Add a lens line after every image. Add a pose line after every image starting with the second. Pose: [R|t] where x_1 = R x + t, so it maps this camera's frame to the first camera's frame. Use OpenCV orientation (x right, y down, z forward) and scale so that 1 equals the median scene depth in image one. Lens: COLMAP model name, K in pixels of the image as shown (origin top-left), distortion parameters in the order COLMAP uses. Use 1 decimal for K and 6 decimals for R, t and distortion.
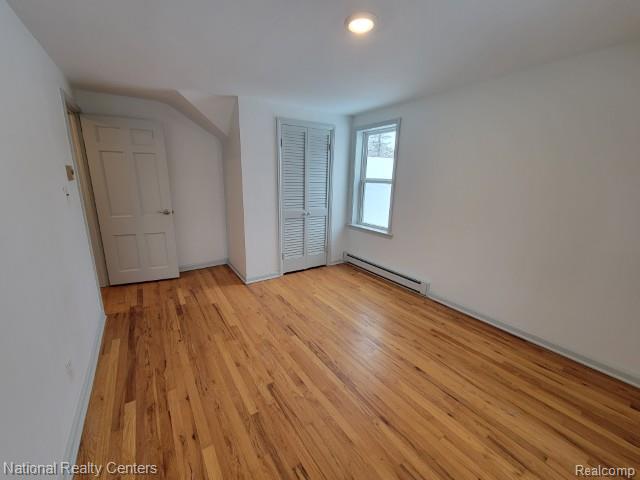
lens RADIAL K [[262.9, 0, 320.0], [0, 262.9, 240.0], [0, 0, 1]] dist [-0.000362, 0.000141]
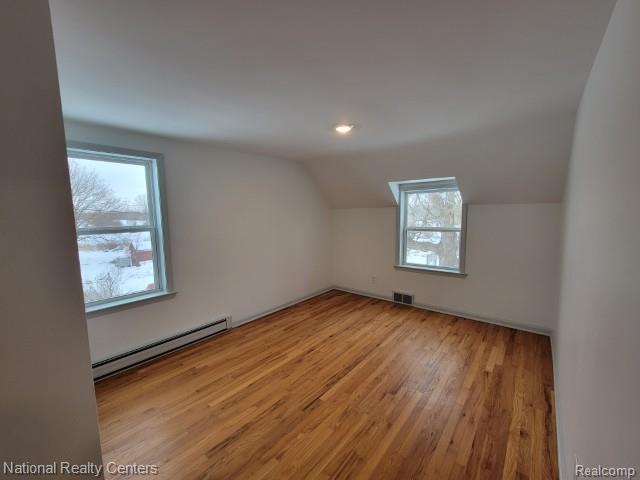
lens RADIAL K [[262.9, 0, 320.0], [0, 262.9, 240.0], [0, 0, 1]] dist [-0.000362, 0.000141]
pose [[-0.277366, -0.111596, 0.954261, -0.817436], [0.241385, 0.953278, 0.181642, -0.283747], [-0.929947, 0.280726, -0.237469, 0.987488]]
